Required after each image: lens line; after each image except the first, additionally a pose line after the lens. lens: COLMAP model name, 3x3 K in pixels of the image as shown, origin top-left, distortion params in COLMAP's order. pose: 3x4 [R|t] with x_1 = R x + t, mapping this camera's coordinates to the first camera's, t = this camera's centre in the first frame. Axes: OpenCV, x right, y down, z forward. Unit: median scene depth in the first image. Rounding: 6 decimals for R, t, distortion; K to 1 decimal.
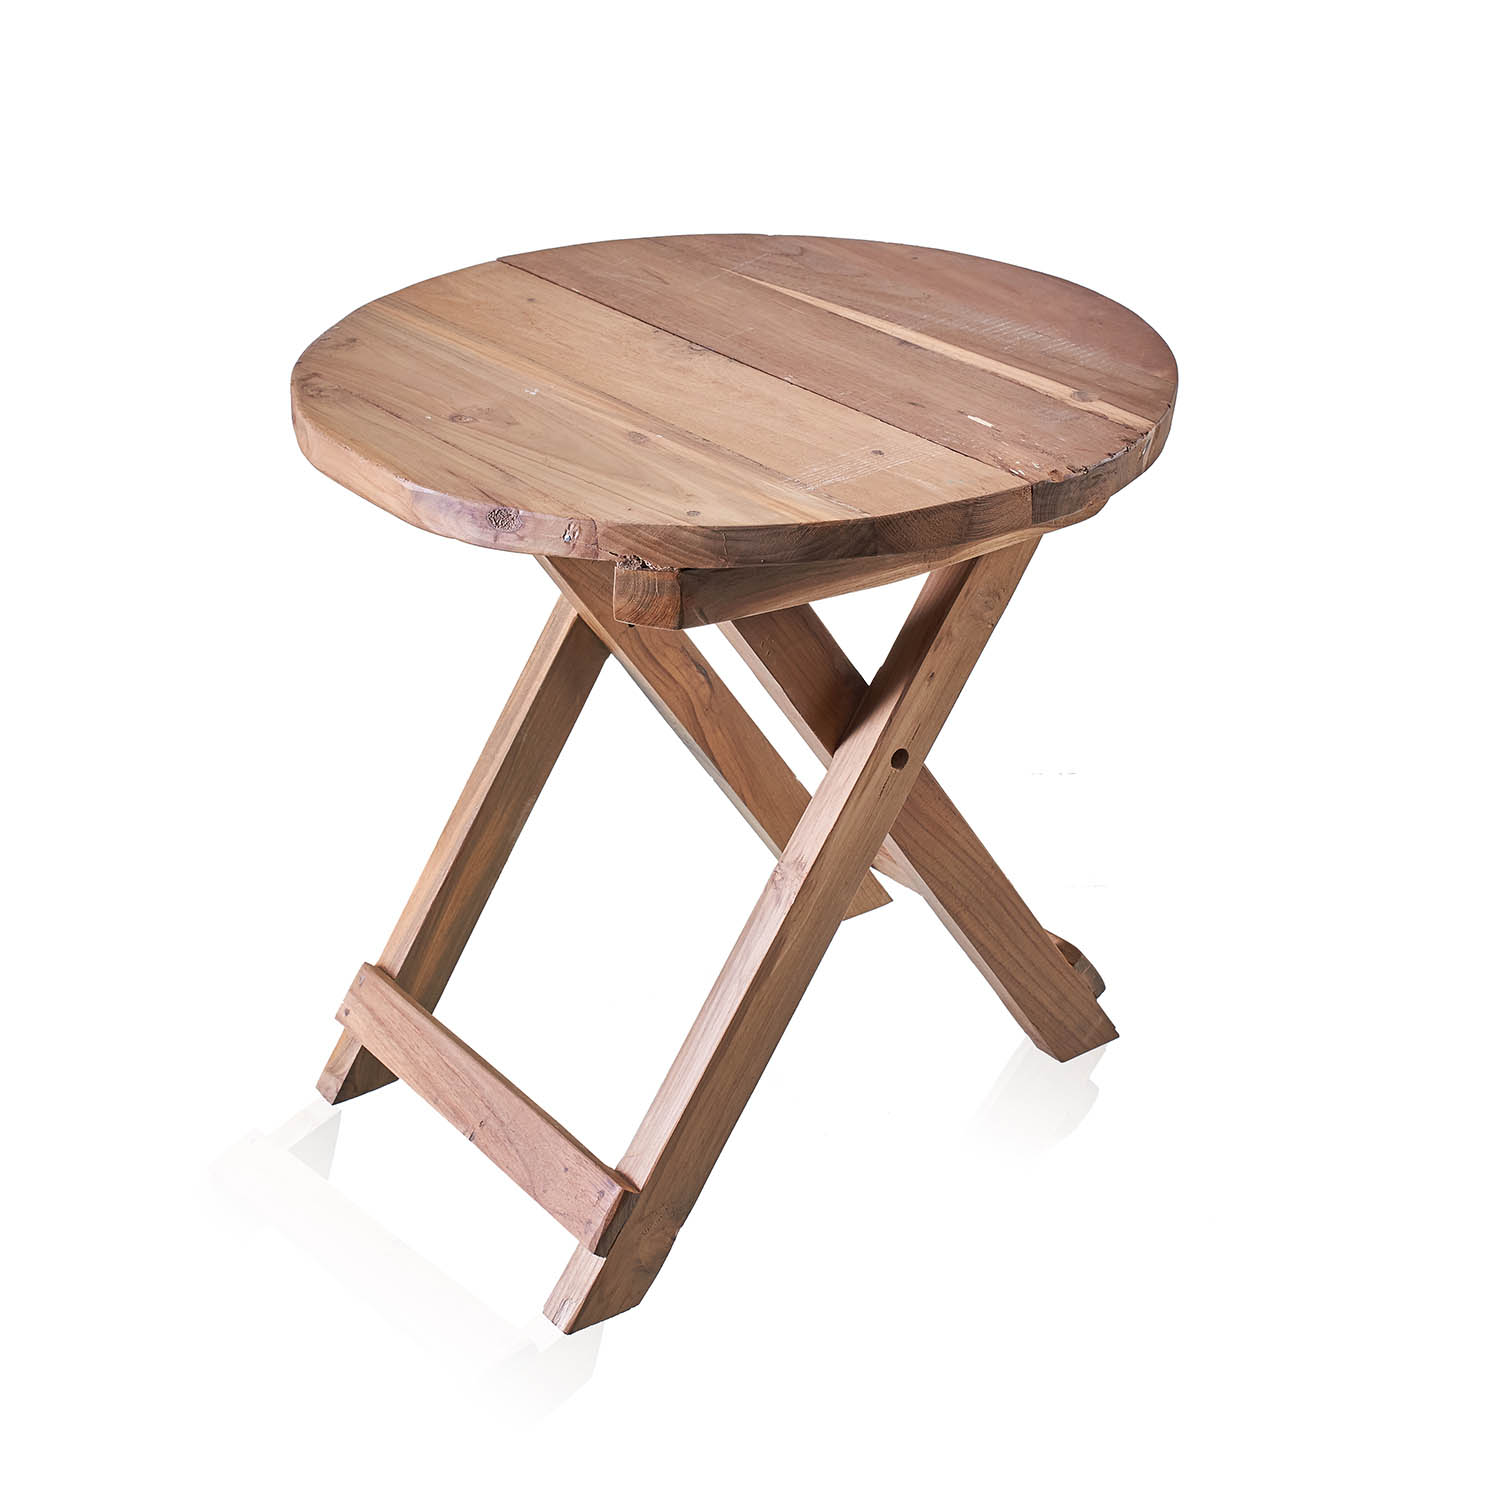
lens RADIAL K [[2660.0, 0, 771.5], [0, 2660.0, 650.8], [0, 0, 1]] dist [-0.030854, 0.000000]
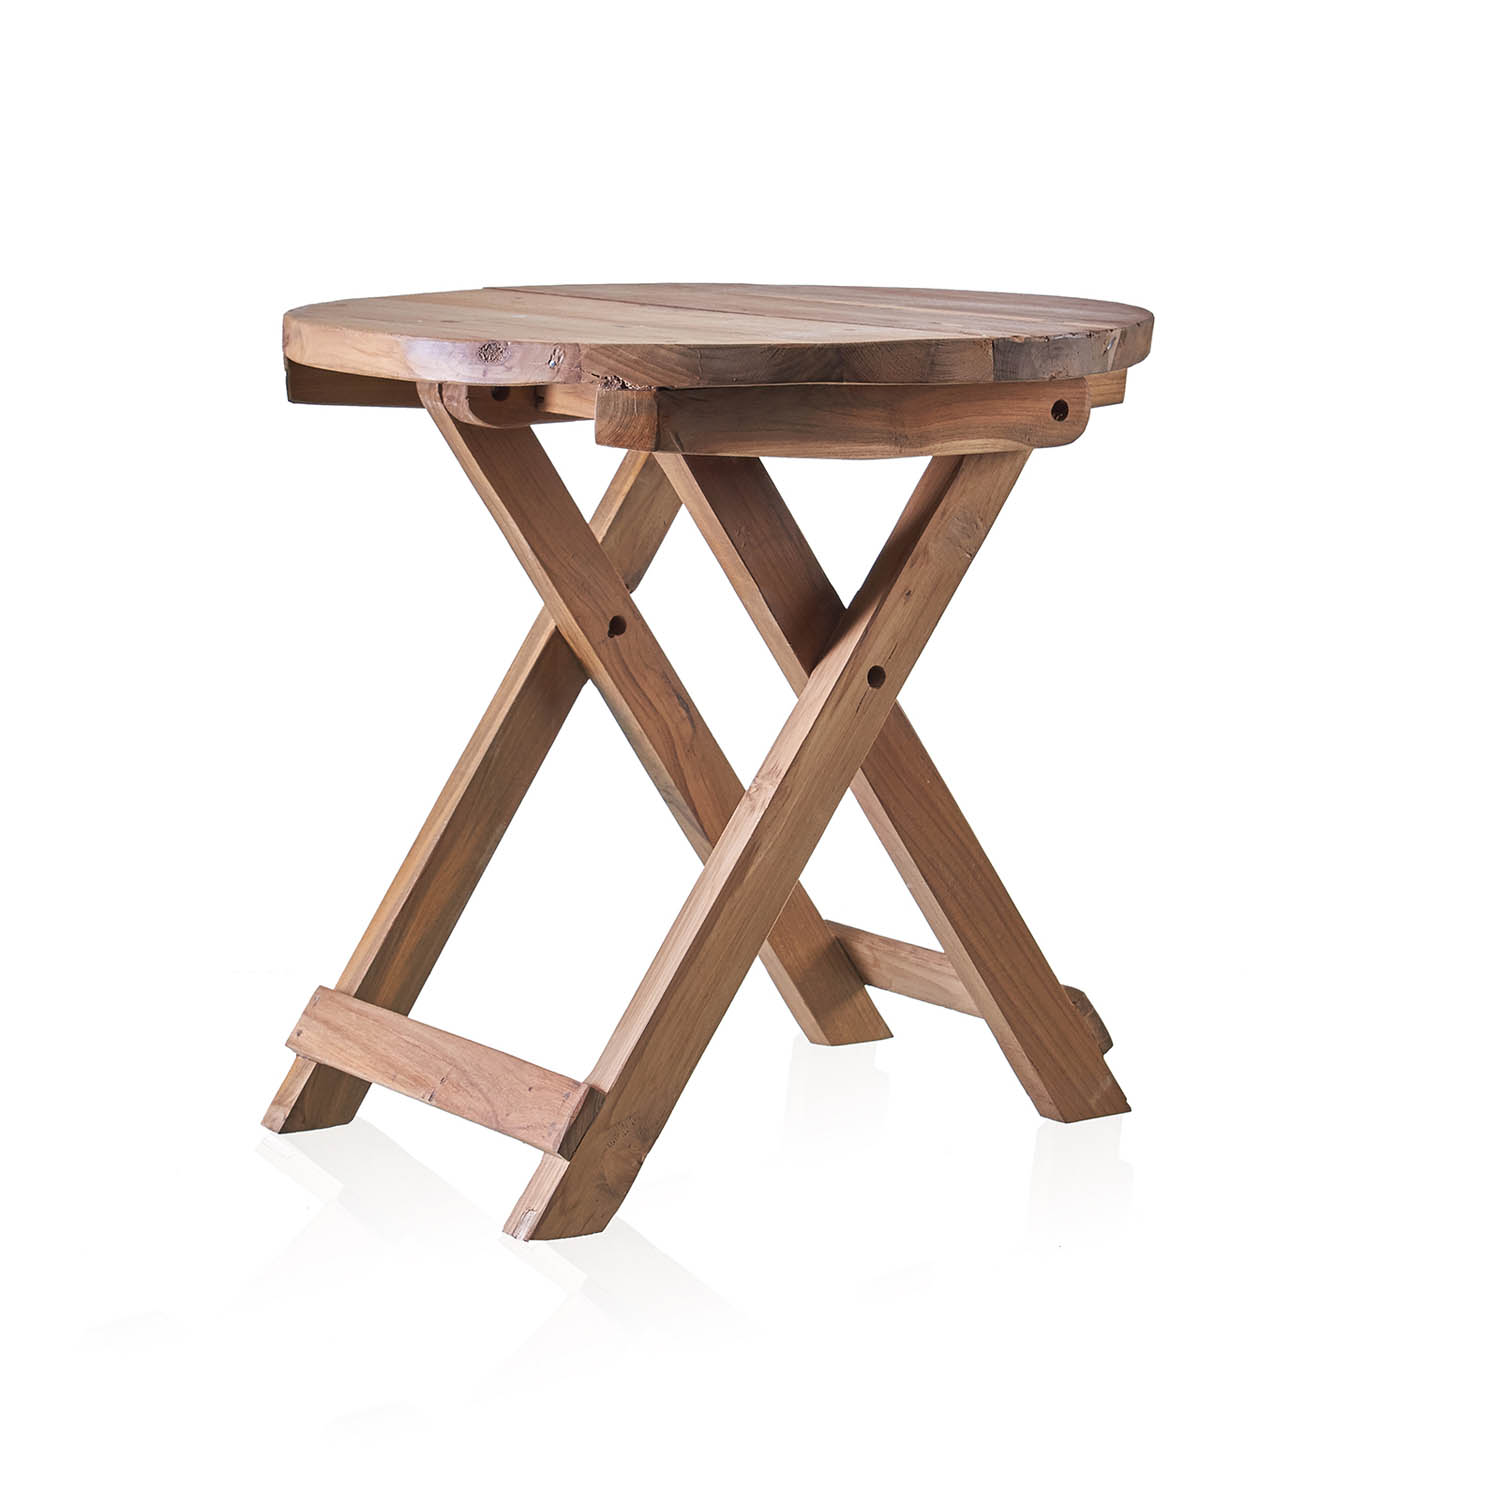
lens RADIAL K [[4095.9, 0, 748.4], [0, 4095.9, 747.1], [0, 0, 1]] dist [0.020430, 0.000000]
pose [[0.999699, 0.007806, -0.023261, 0.035813], [-0.013631, 0.964974, -0.261991, 0.465187], [0.020401, 0.262230, 0.964790, -0.472118]]
